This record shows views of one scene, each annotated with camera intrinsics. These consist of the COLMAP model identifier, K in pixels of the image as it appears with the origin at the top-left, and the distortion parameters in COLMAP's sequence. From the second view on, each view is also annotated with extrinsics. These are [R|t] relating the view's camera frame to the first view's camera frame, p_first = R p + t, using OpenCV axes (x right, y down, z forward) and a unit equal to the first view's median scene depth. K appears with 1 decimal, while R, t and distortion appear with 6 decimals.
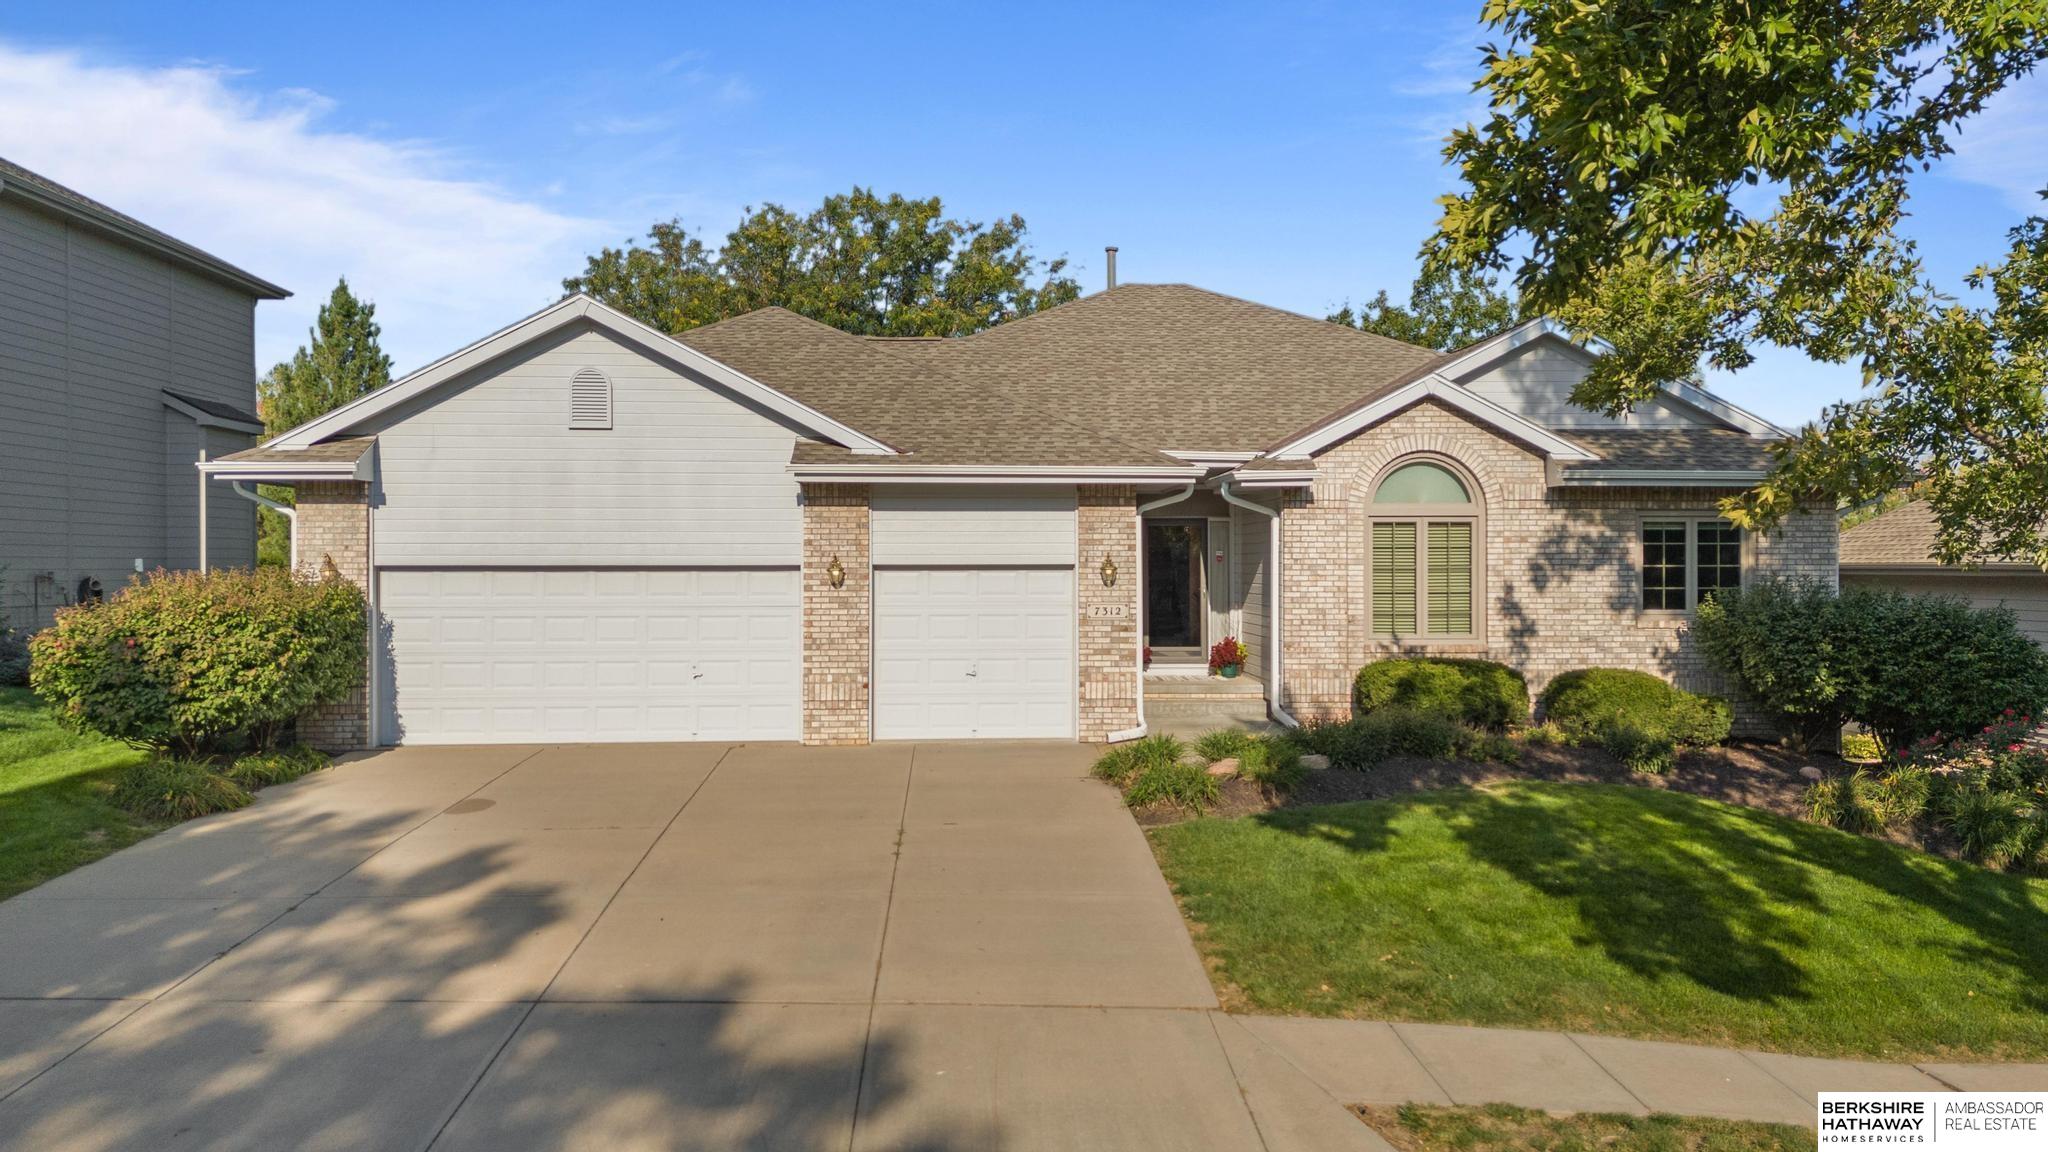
lens RADIAL K [[1473.4, 0, 1067.4], [0, 1473.4, 574.1], [0, 0, 1]] dist [0.080028, -0.116728]
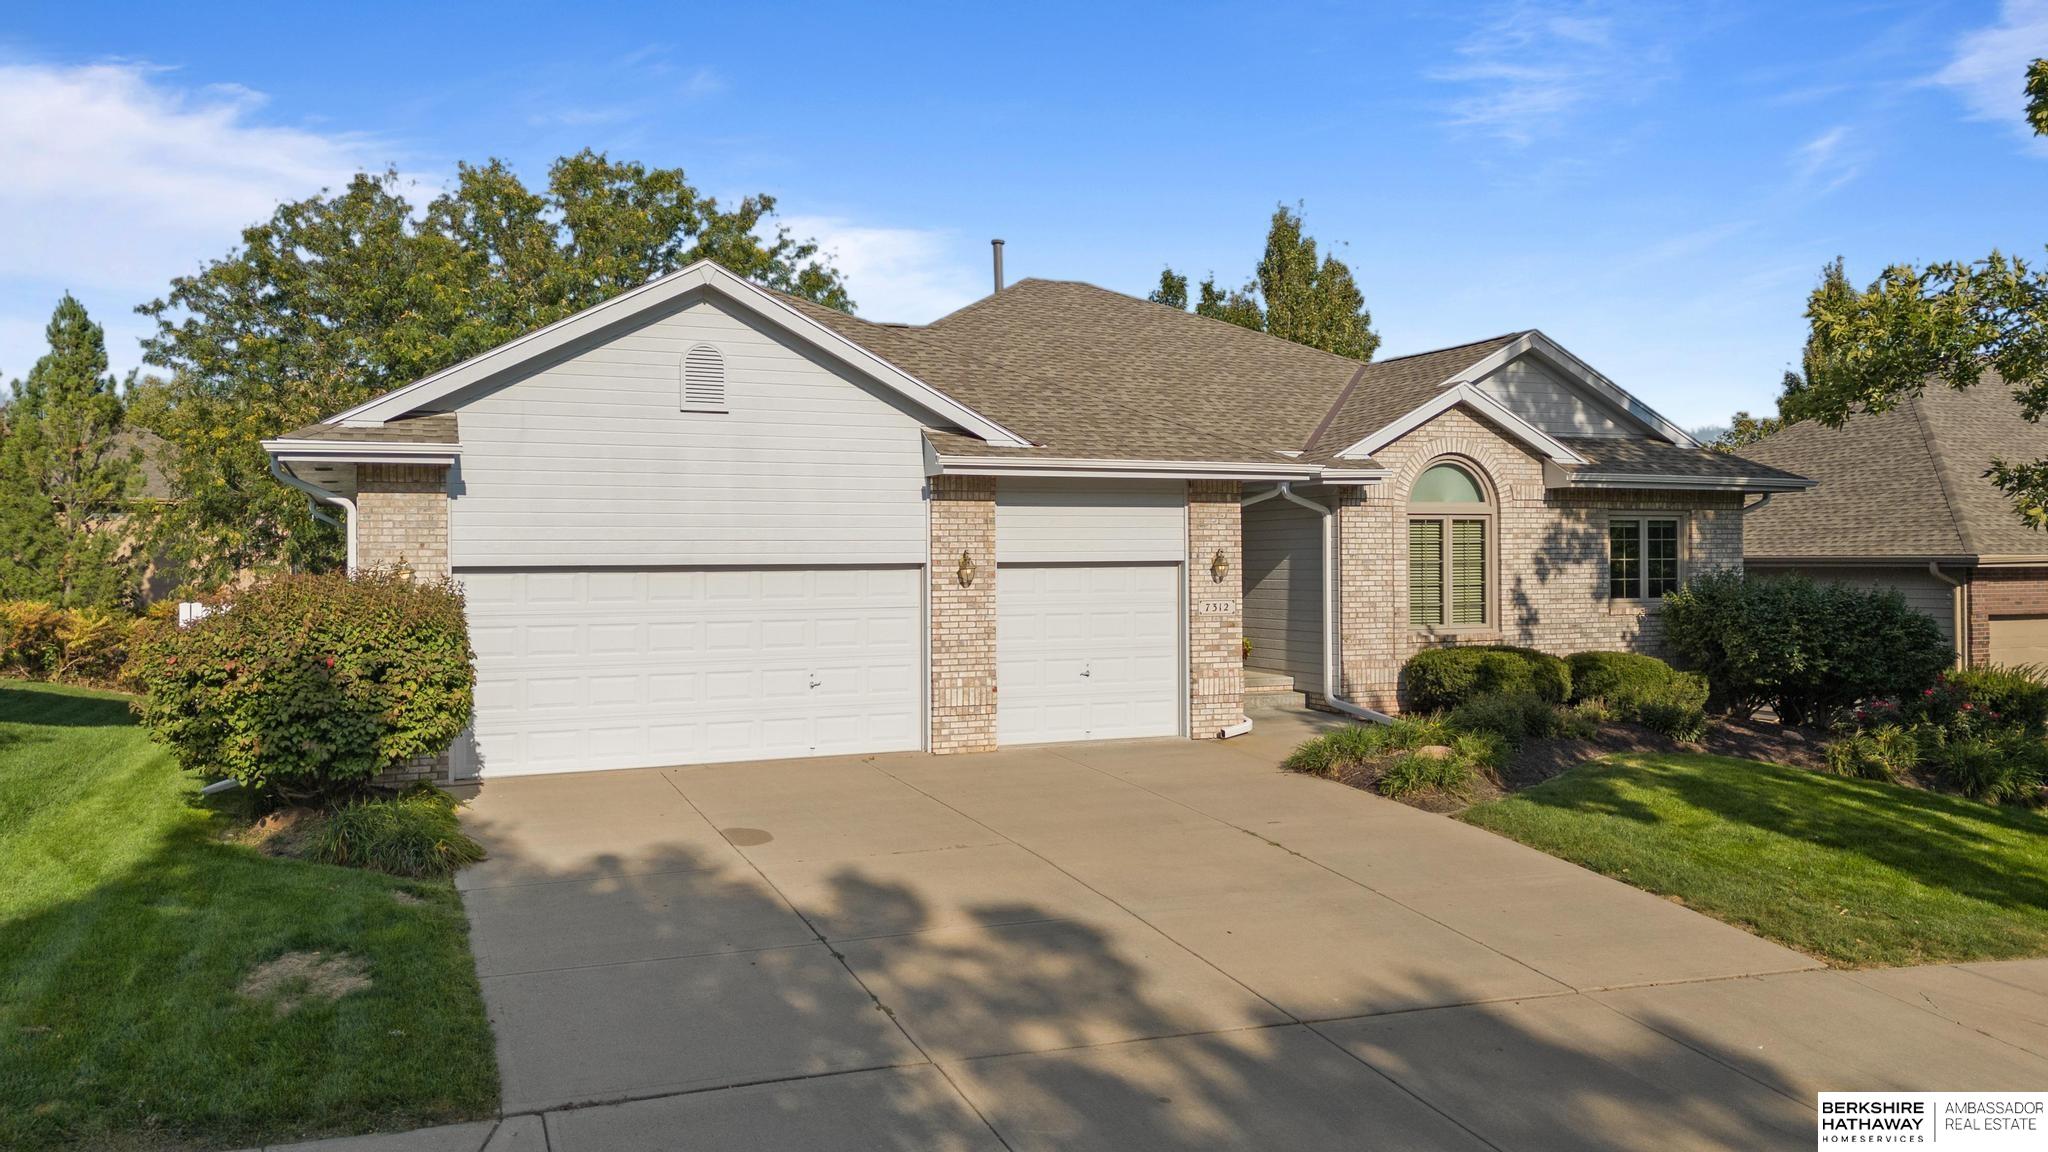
lens RADIAL K [[1501.4, 0, 1034.2], [0, 1501.4, 577.5], [0, 0, 1]] dist [0.077916, -0.076542]
pose [[0.941041, -0.009716, 0.338153, -0.429883], [0.009886, 0.999950, 0.001221, 0.002541], [-0.338148, 0.002194, 0.941090, 0.077651]]
